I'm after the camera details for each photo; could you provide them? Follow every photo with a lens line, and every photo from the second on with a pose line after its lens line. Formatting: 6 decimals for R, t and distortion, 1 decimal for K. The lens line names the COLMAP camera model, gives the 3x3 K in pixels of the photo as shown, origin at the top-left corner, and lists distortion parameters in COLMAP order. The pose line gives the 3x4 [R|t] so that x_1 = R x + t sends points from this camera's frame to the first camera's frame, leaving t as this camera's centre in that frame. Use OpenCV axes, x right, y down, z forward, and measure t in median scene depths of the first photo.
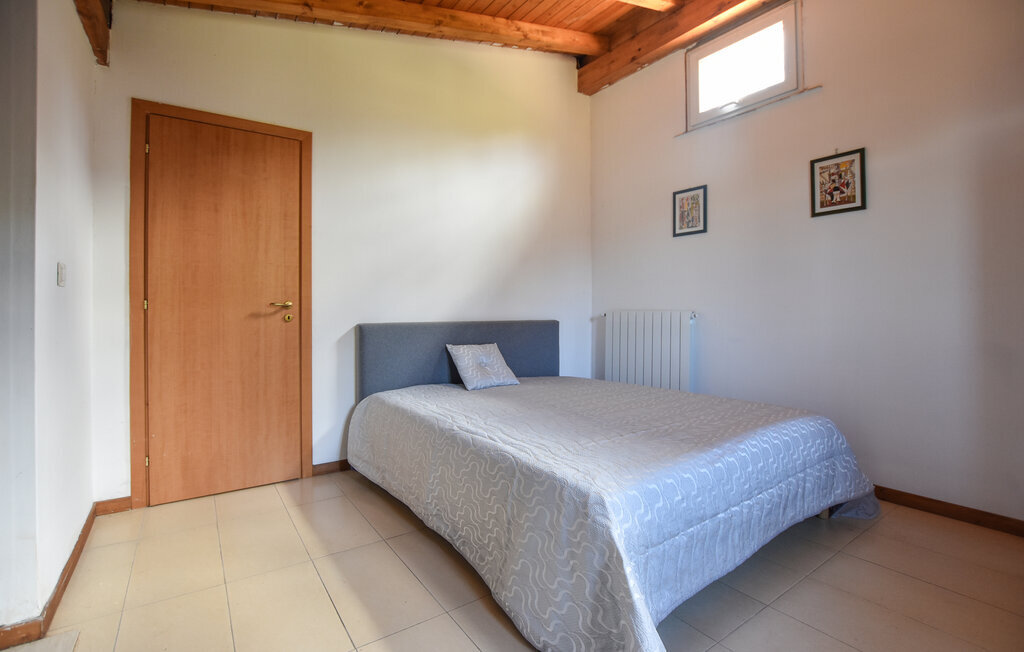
lens RADIAL K [[454.0, 0, 512.0], [0, 454.0, 326.0], [0, 0, 1]] dist [-0.045898, -0.000072]
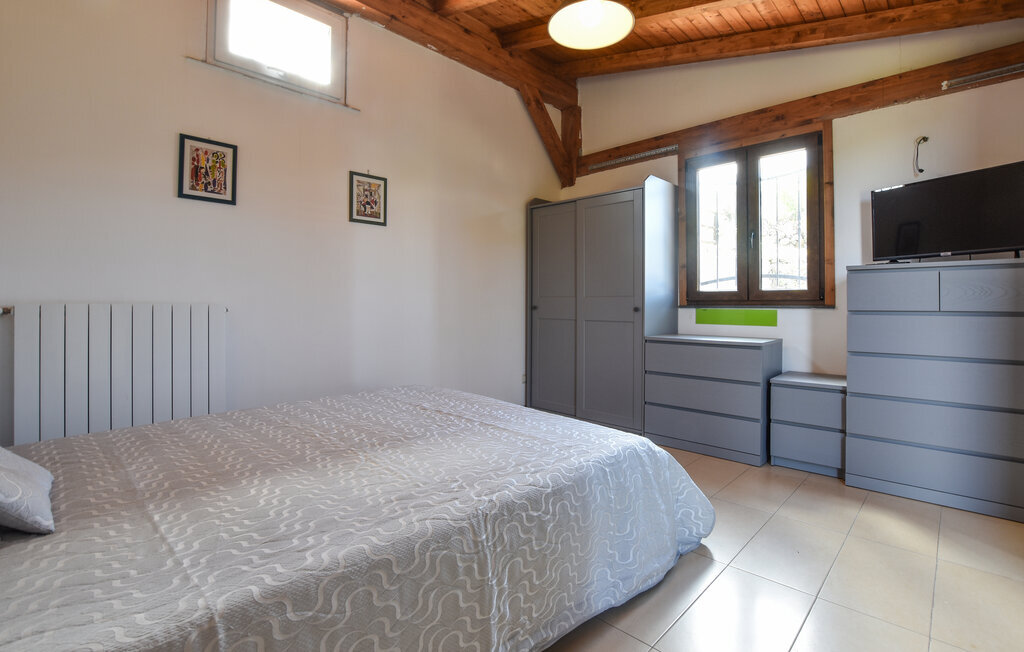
lens RADIAL K [[475.3, 0, 515.8], [0, 475.3, 302.1], [0, 0, 1]] dist [-0.020117, -0.000077]
pose [[-0.189908, 0.006057, 0.981783, -0.569297], [0.025827, 0.999666, -0.001171, -0.027221], [-0.981462, 0.025134, -0.190001, 0.798535]]
